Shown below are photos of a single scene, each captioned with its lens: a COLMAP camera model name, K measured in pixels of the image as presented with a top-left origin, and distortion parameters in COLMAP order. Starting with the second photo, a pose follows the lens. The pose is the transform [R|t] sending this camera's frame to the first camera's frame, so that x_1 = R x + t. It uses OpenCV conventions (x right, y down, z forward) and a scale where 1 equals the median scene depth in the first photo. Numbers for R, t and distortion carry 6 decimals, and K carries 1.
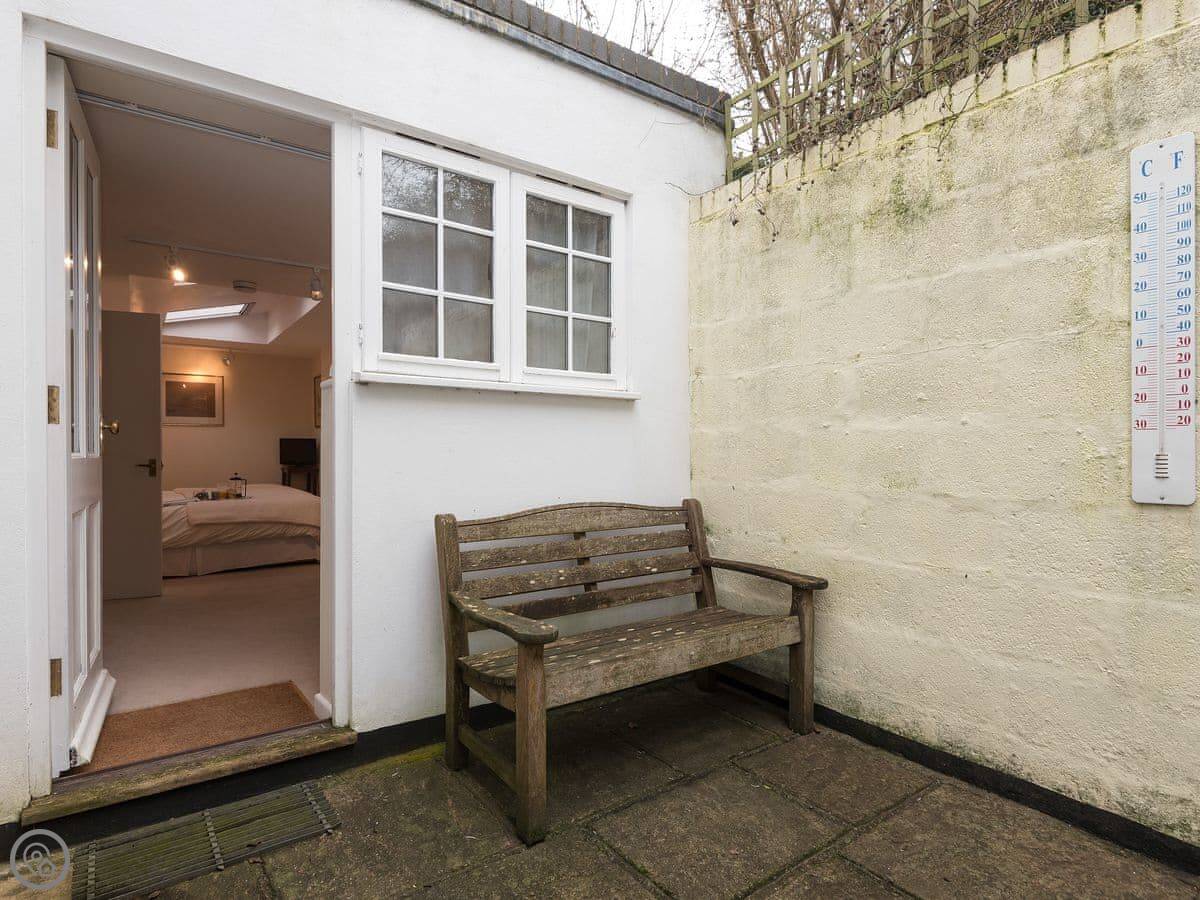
lens RADIAL K [[658.9, 0, 600.0], [0, 658.9, 450.0], [0, 0, 1]] dist [-0.022547, -0.000001]
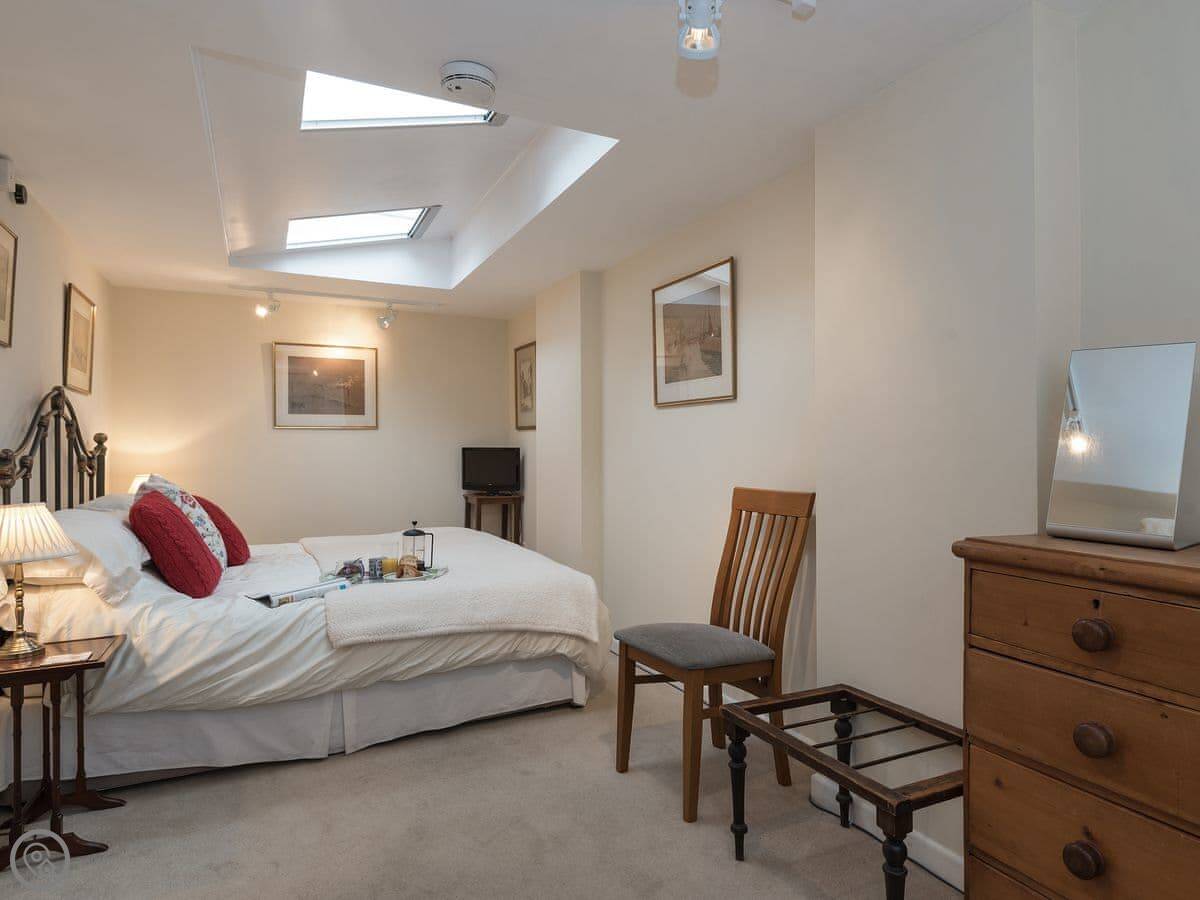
lens RADIAL K [[658.9, 0, 600.0], [0, 658.9, 450.0], [0, 0, 1]] dist [-0.022547, -0.000001]
pose [[0.987592, 0.000622, -0.157042, -0.301959], [-0.002105, 0.999955, -0.009279, -0.013115], [0.157029, 0.009495, 0.987548, 0.469875]]
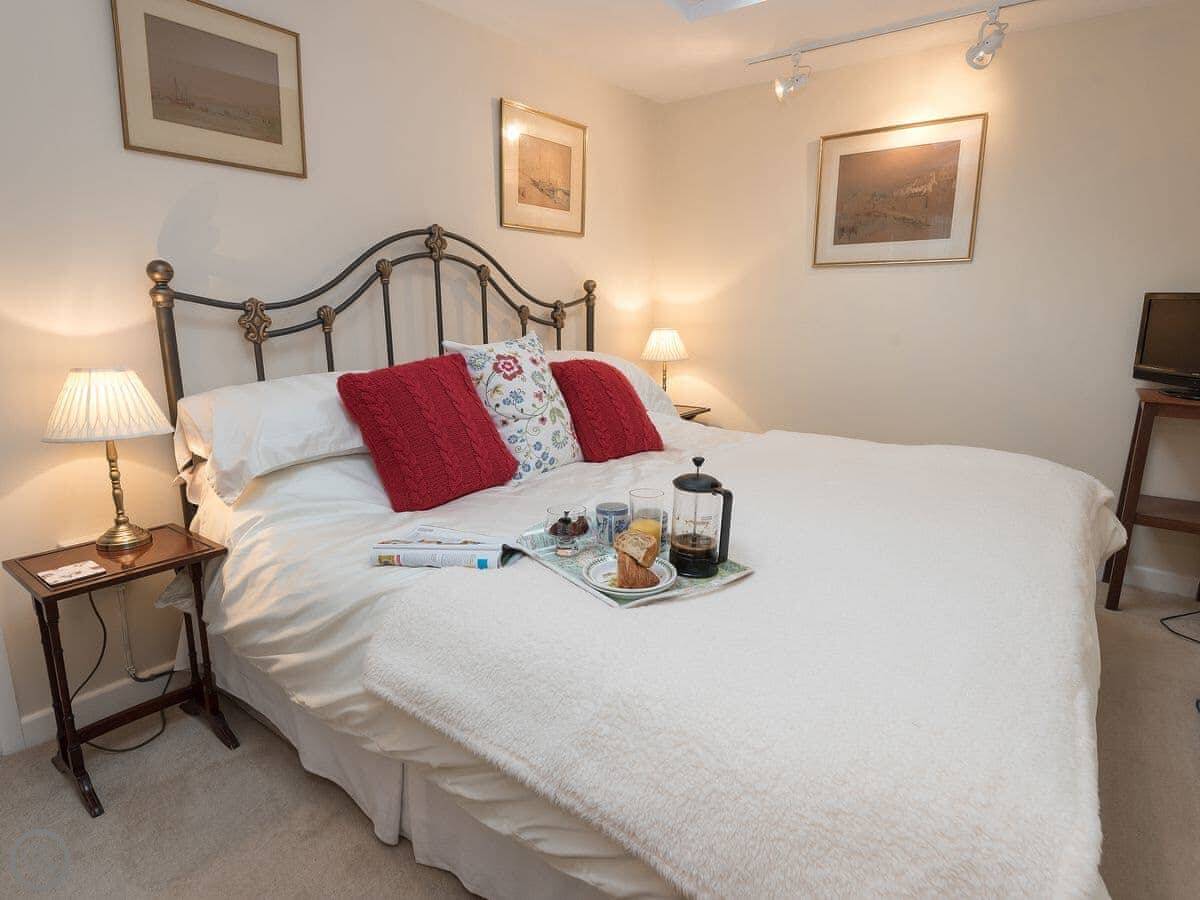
lens RADIAL K [[658.9, 0, 600.0], [0, 658.9, 450.0], [0, 0, 1]] dist [-0.022547, -0.000001]
pose [[0.320086, 0.208850, -0.924082, -0.317678], [-0.006061, 0.975830, 0.218446, -0.014534], [0.947369, -0.064321, 0.313616, 0.761385]]
